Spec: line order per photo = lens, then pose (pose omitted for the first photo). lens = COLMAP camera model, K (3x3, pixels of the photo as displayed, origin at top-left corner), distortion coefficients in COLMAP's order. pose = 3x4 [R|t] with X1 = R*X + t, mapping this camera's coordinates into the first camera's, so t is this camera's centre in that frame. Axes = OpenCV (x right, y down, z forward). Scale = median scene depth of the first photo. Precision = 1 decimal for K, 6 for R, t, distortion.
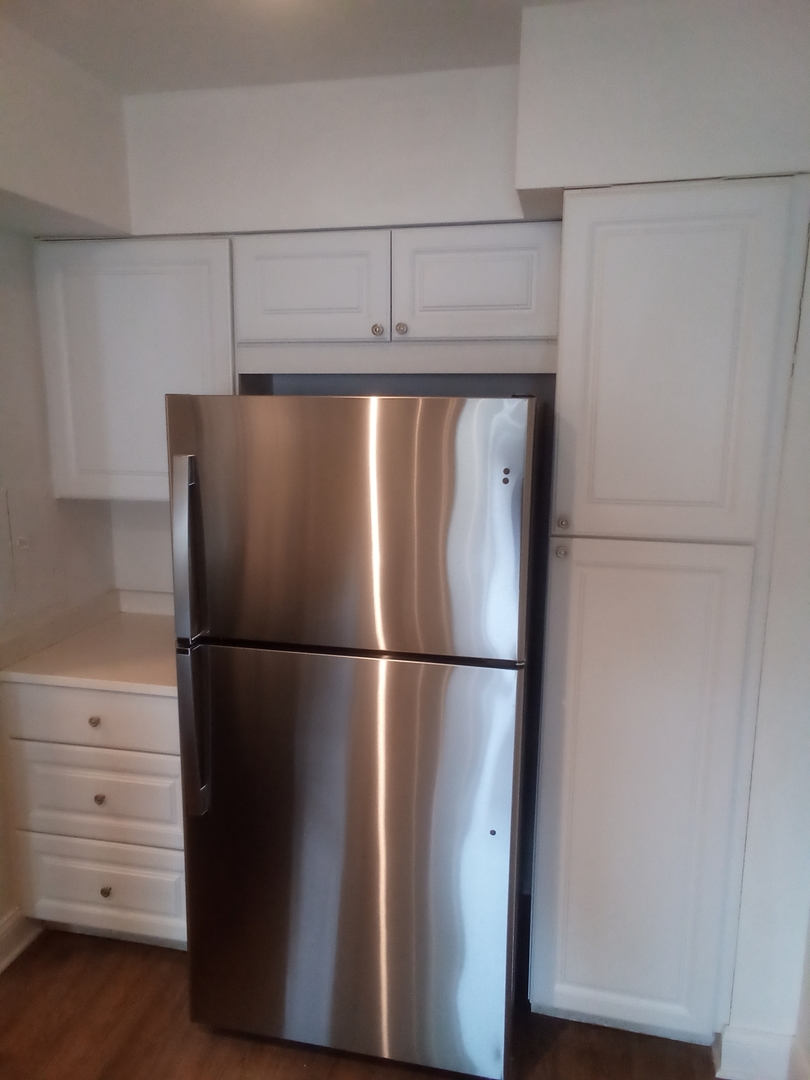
lens RADIAL K [[759.8, 0, 399.6], [0, 759.8, 537.2], [0, 0, 1]] dist [-0.023260, 0.090527]
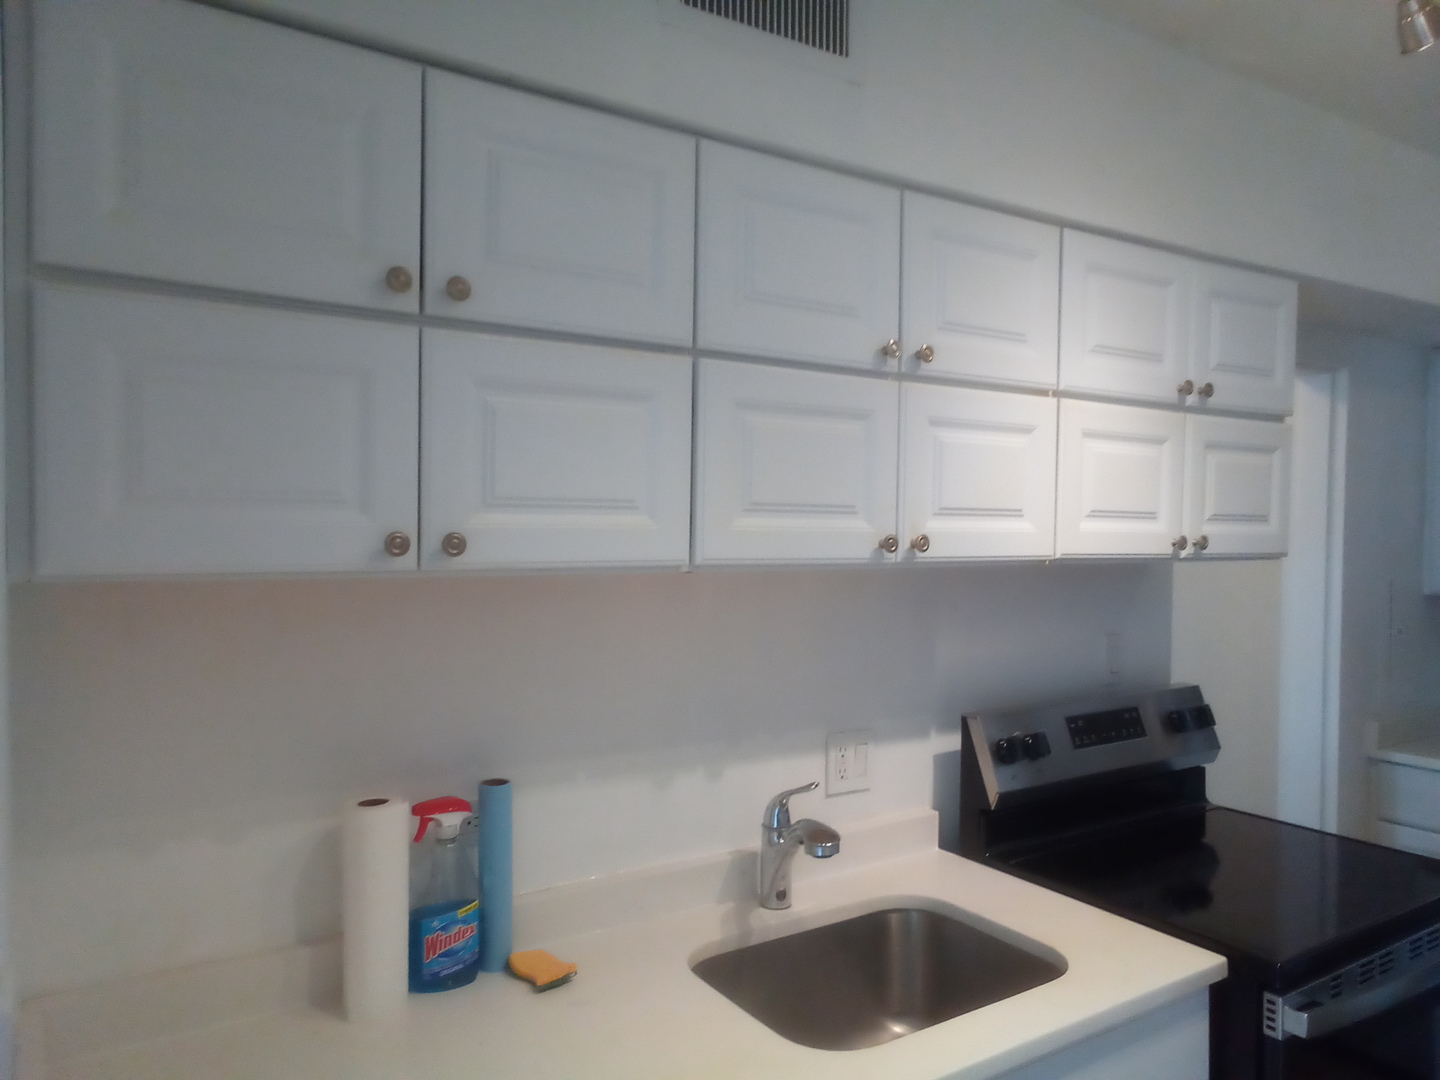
lens RADIAL K [[1013.0, 0, 742.7], [0, 1013.0, 547.0], [0, 0, 1]] dist [-0.023260, 0.090527]
pose [[0.719301, 0.012957, -0.694577, -0.188035], [-0.123165, 0.986366, -0.109149, 0.167373], [0.683693, 0.164058, 0.711090, -0.675114]]
